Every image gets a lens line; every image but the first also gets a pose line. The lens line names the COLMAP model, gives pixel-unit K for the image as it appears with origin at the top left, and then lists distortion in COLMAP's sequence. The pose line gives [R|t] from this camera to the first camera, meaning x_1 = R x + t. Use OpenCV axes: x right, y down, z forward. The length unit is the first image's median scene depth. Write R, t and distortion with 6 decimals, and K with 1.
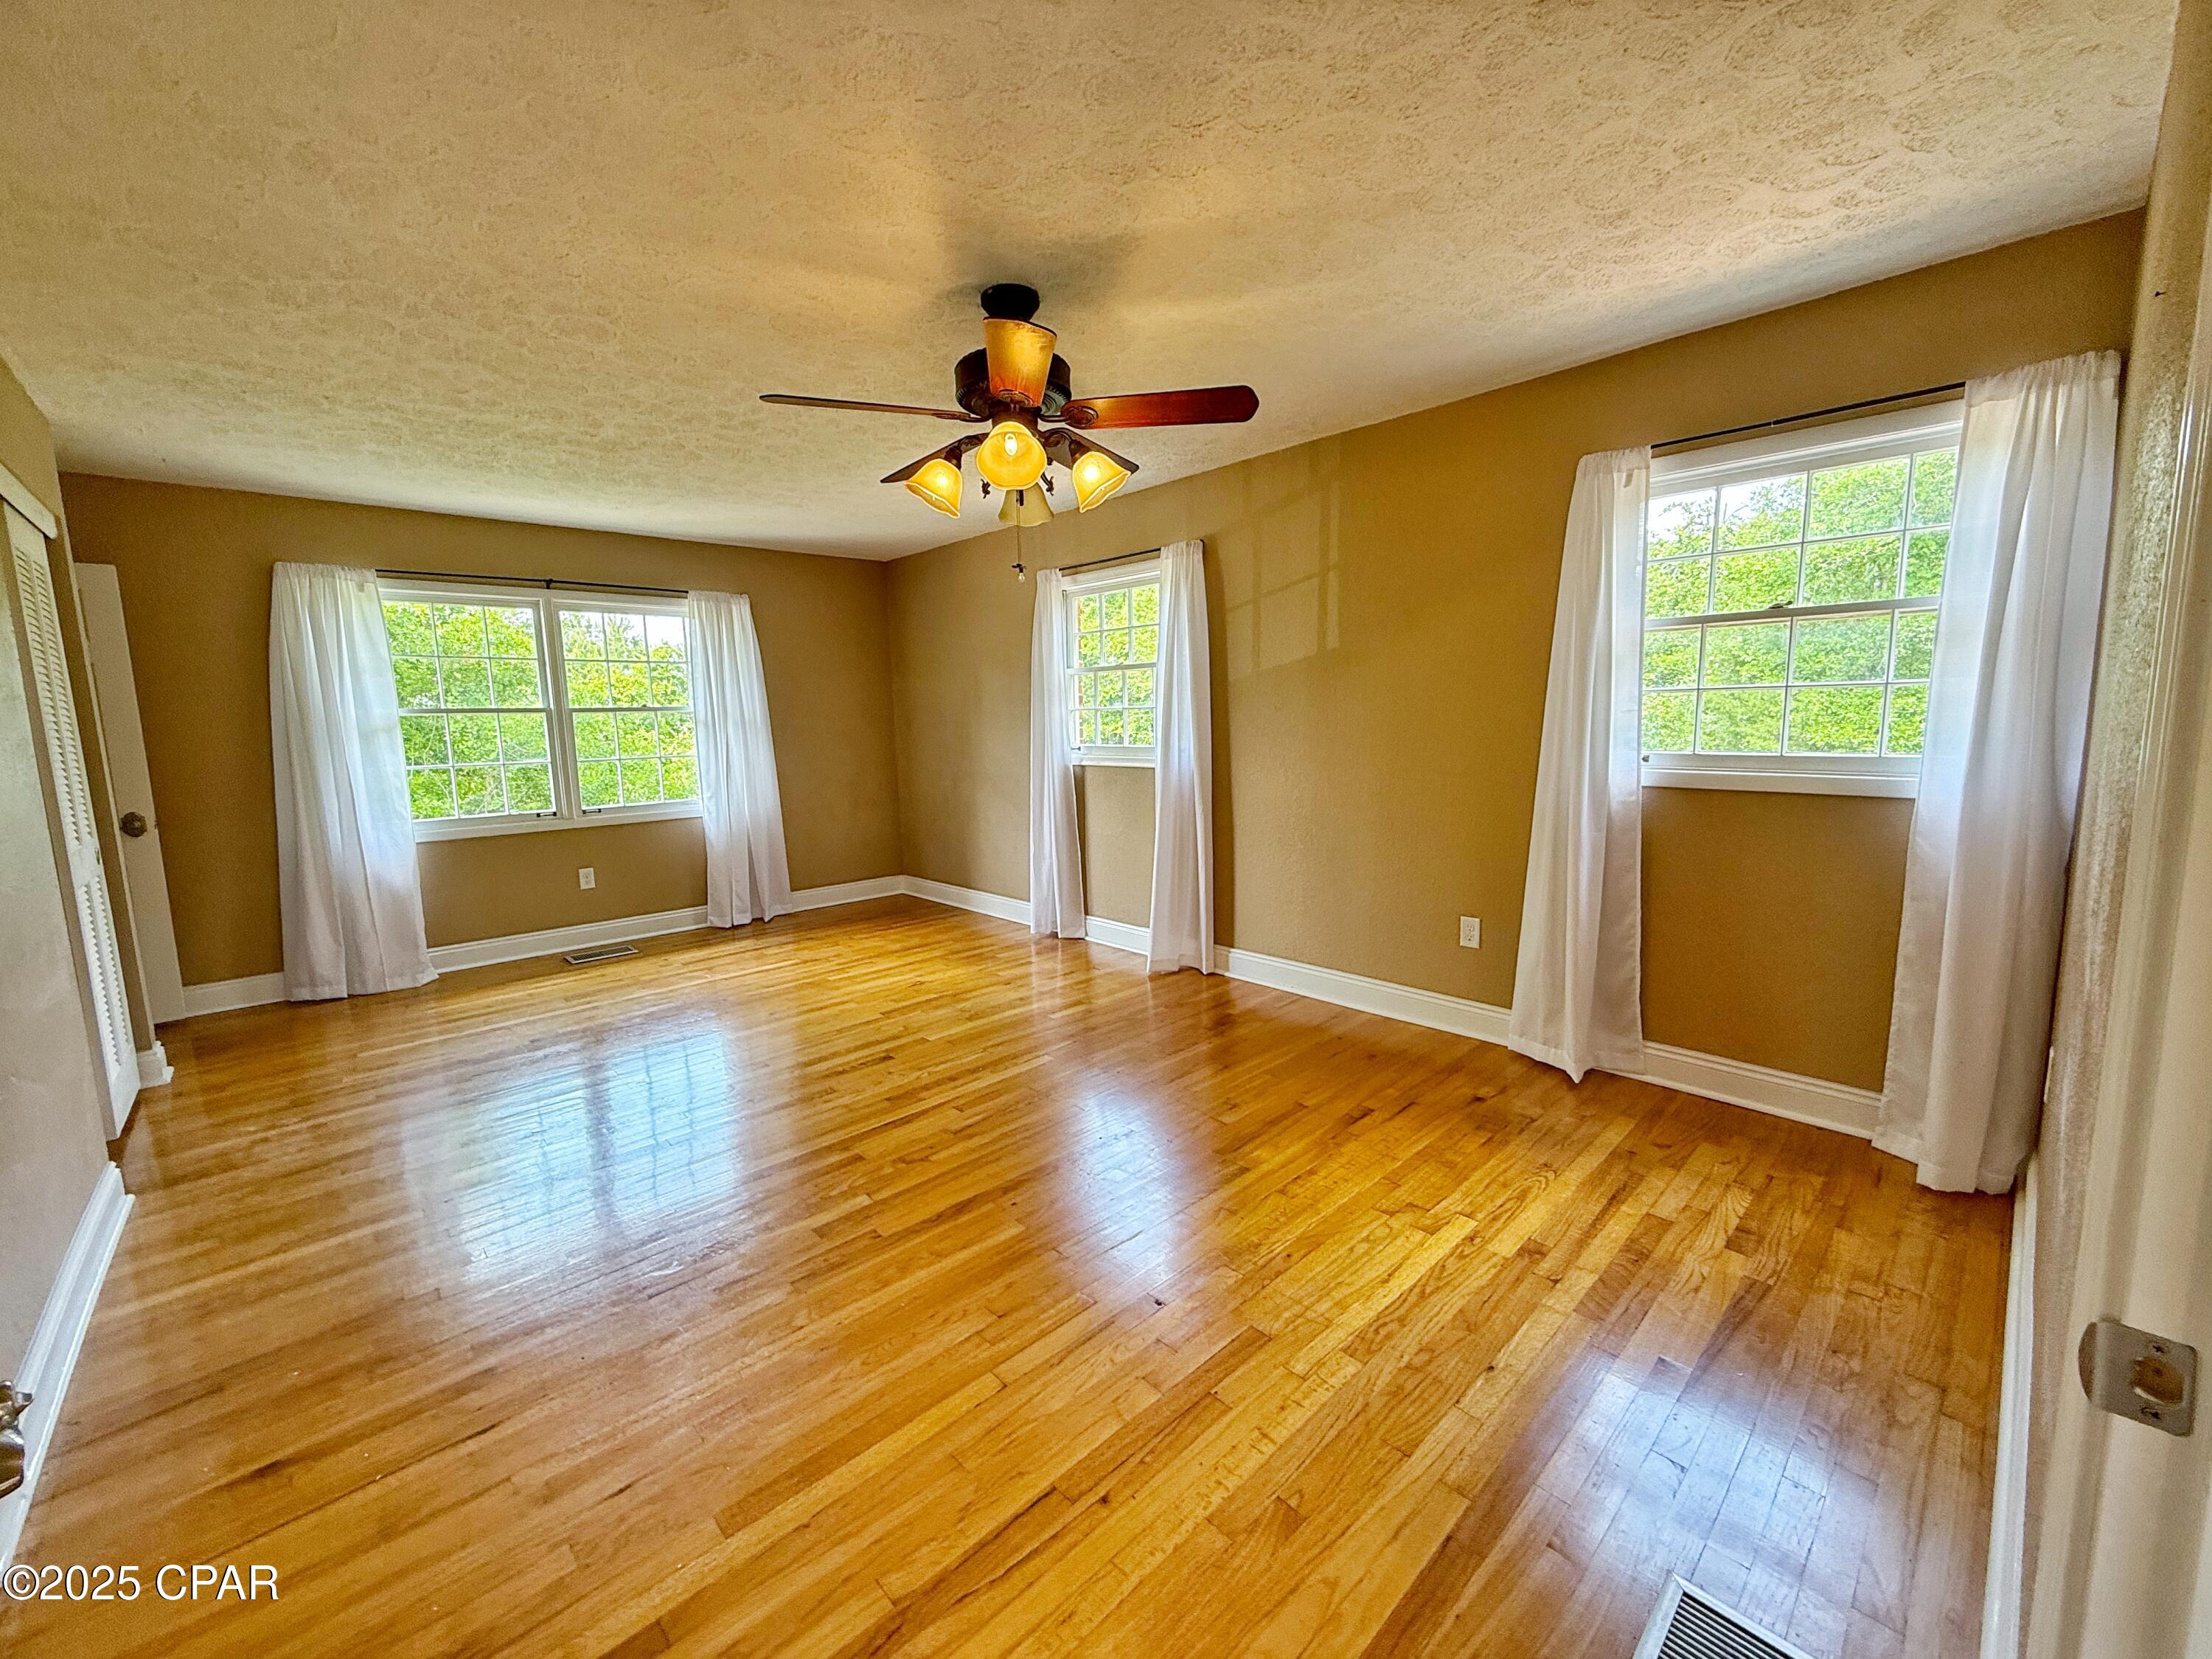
lens RADIAL K [[880.7, 0, 1106.0], [0, 880.7, 829.5], [0, 0, 1]] dist [0.001768, 0.000096]
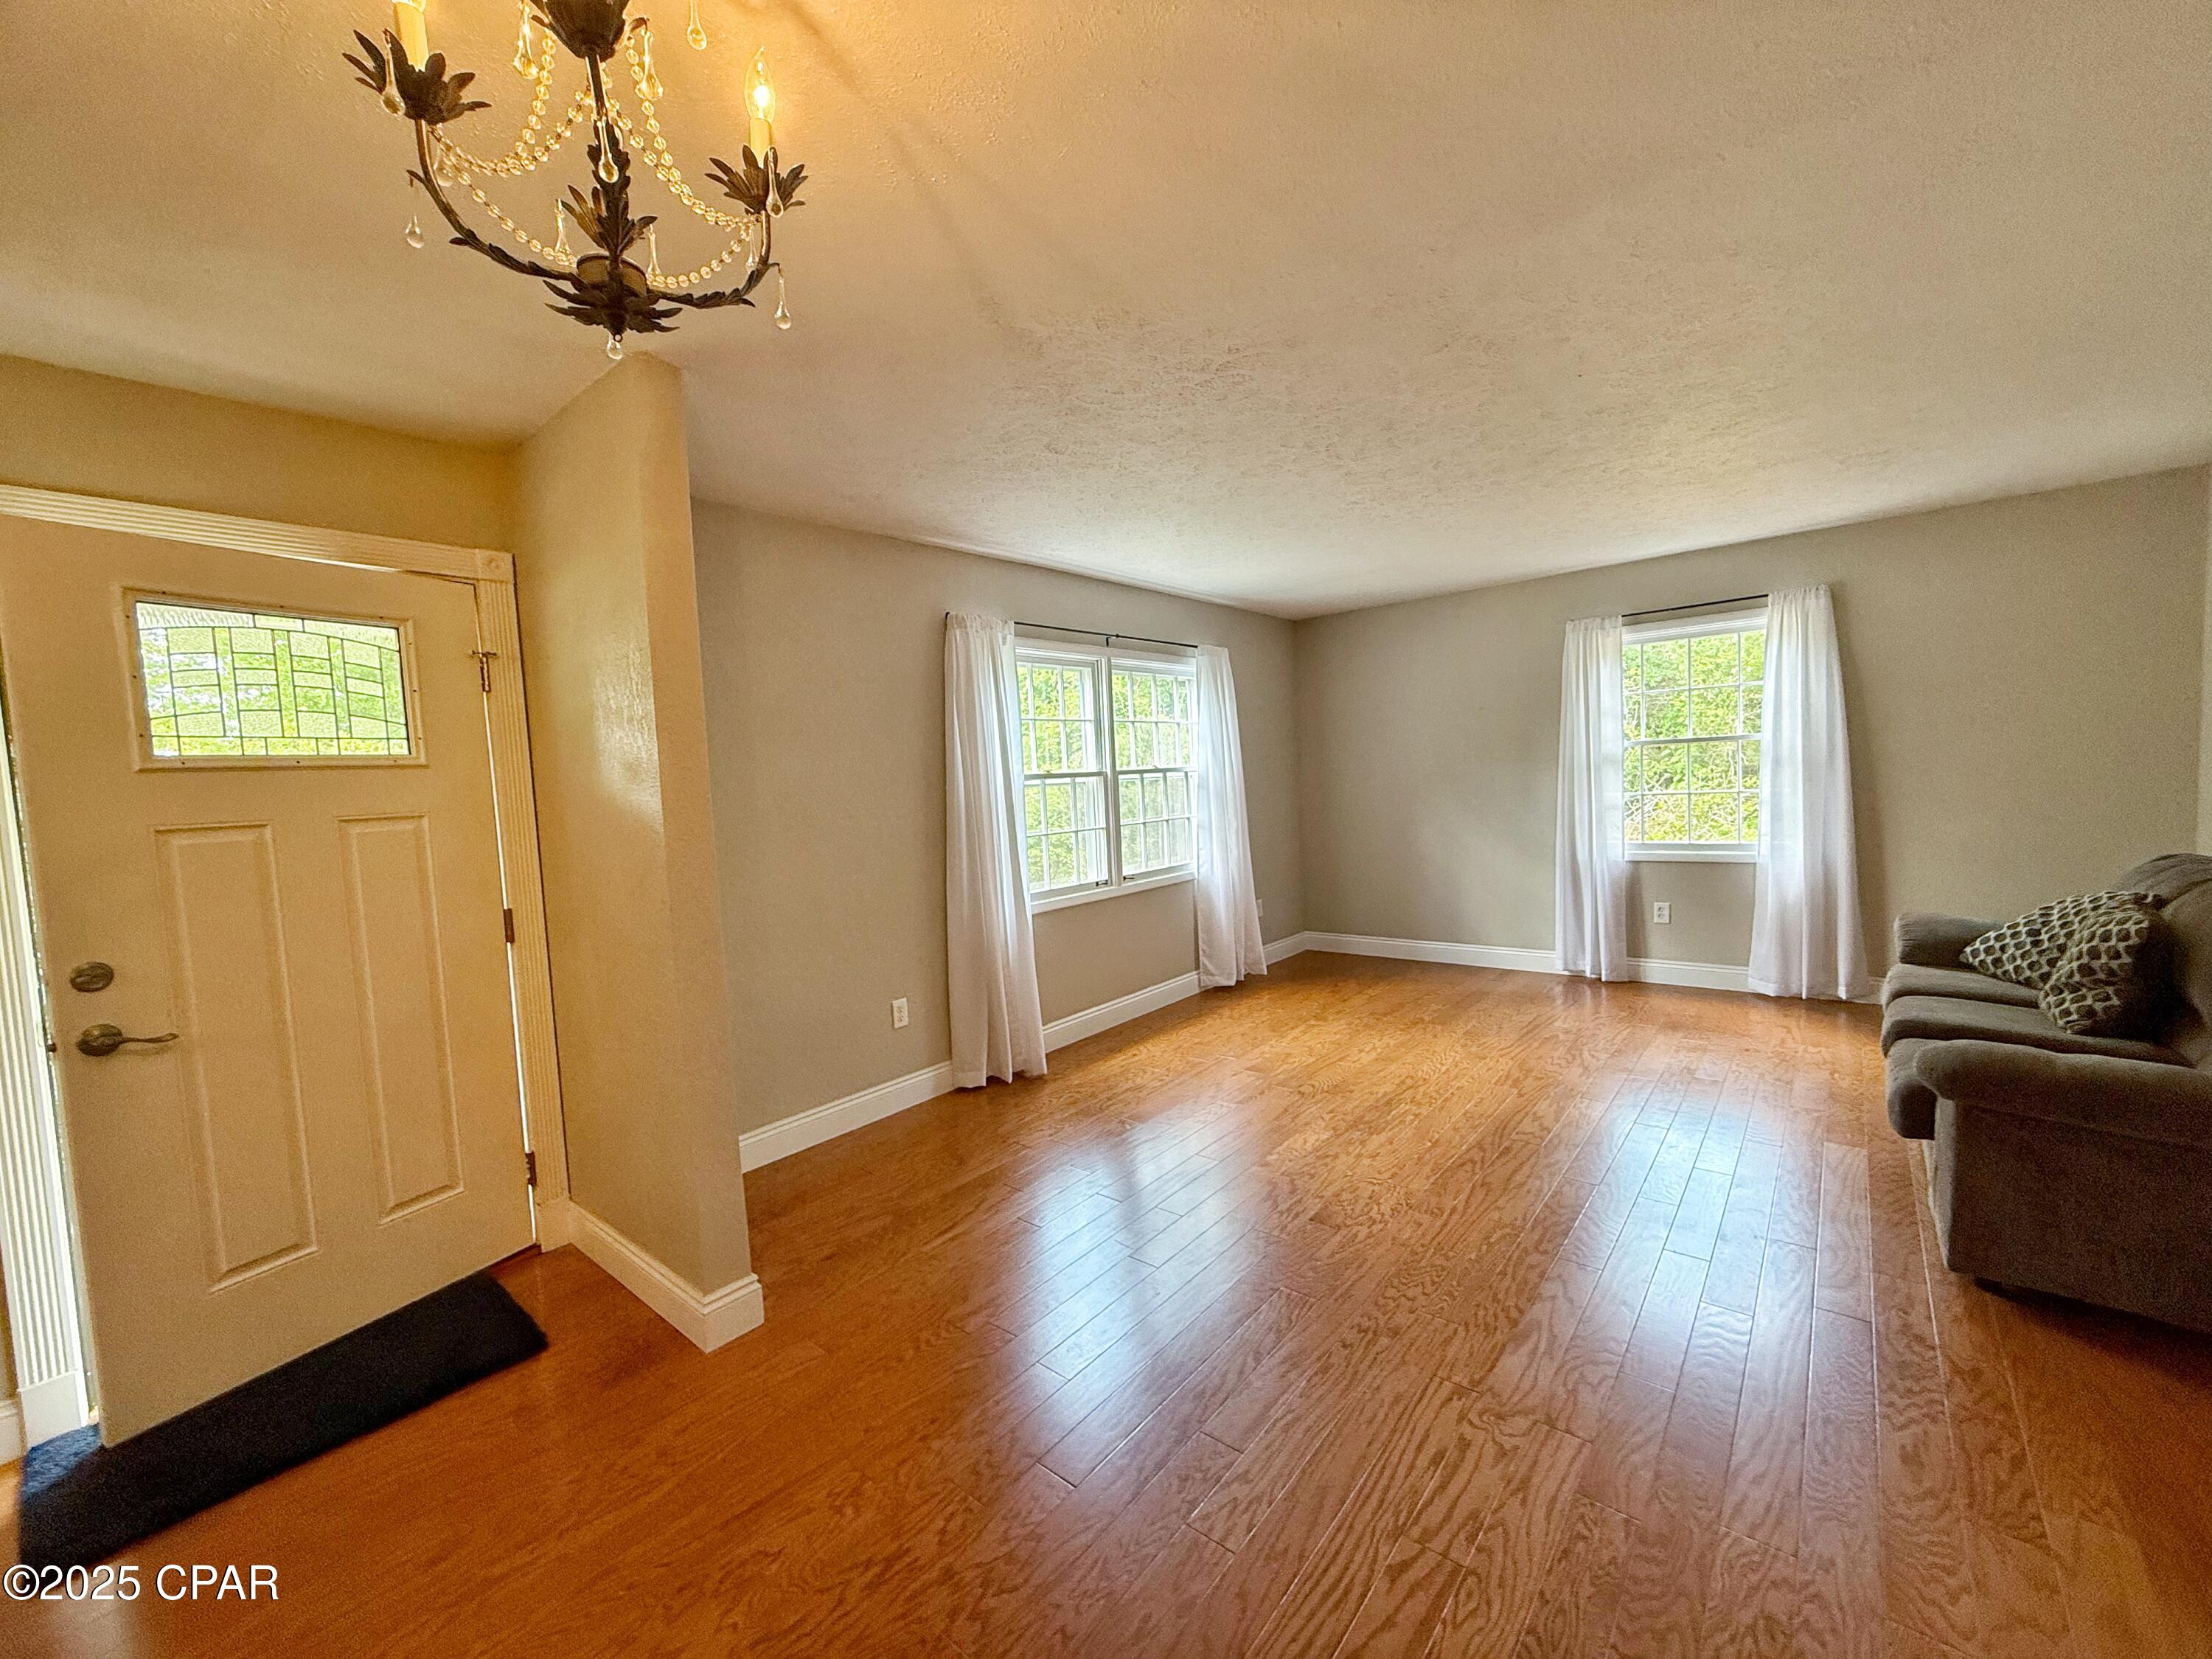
lens RADIAL K [[880.7, 0, 1106.0], [0, 880.7, 829.5], [0, 0, 1]] dist [0.001768, 0.000096]
pose [[0.993336, -0.046420, 0.105491, -0.736291], [0.054152, 0.995958, -0.071653, -0.003921], [-0.101738, 0.076888, 0.991835, 0.043827]]
